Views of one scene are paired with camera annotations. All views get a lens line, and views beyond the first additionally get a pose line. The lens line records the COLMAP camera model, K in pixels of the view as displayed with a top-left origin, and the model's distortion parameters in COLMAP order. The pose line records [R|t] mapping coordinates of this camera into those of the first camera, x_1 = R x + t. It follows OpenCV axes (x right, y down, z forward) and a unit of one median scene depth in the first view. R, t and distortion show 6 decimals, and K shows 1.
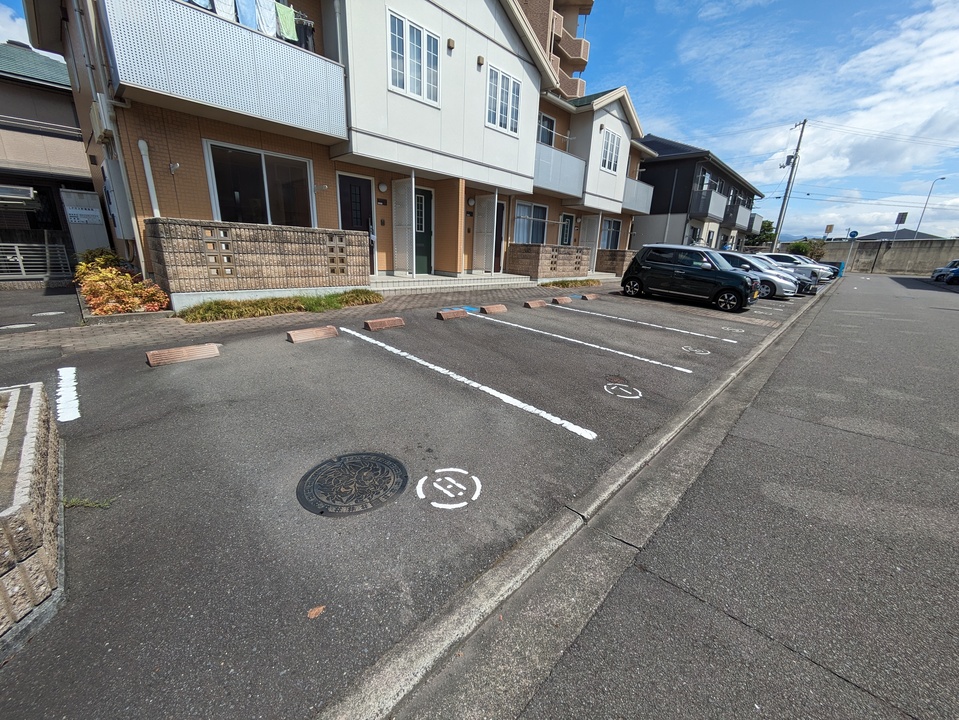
lens RADIAL K [[380.8, 0, 479.5], [0, 380.8, 360.0], [0, 0, 1]] dist [-0.000075, -0.000325]
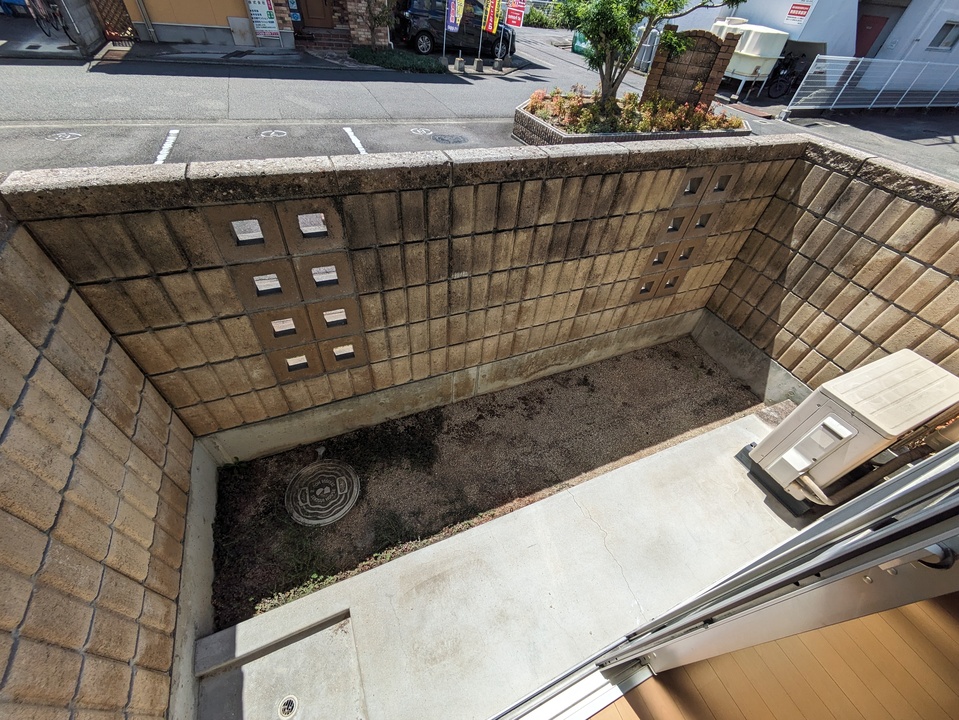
lens RADIAL K [[380.8, 0, 479.5], [0, 380.8, 360.0], [0, 0, 1]] dist [-0.000075, -0.000325]
pose [[-0.914219, -0.360283, 0.185472, -1.168418], [-0.011074, 0.479749, 0.877336, -0.987619], [-0.405069, 0.800023, -0.442585, 2.468689]]
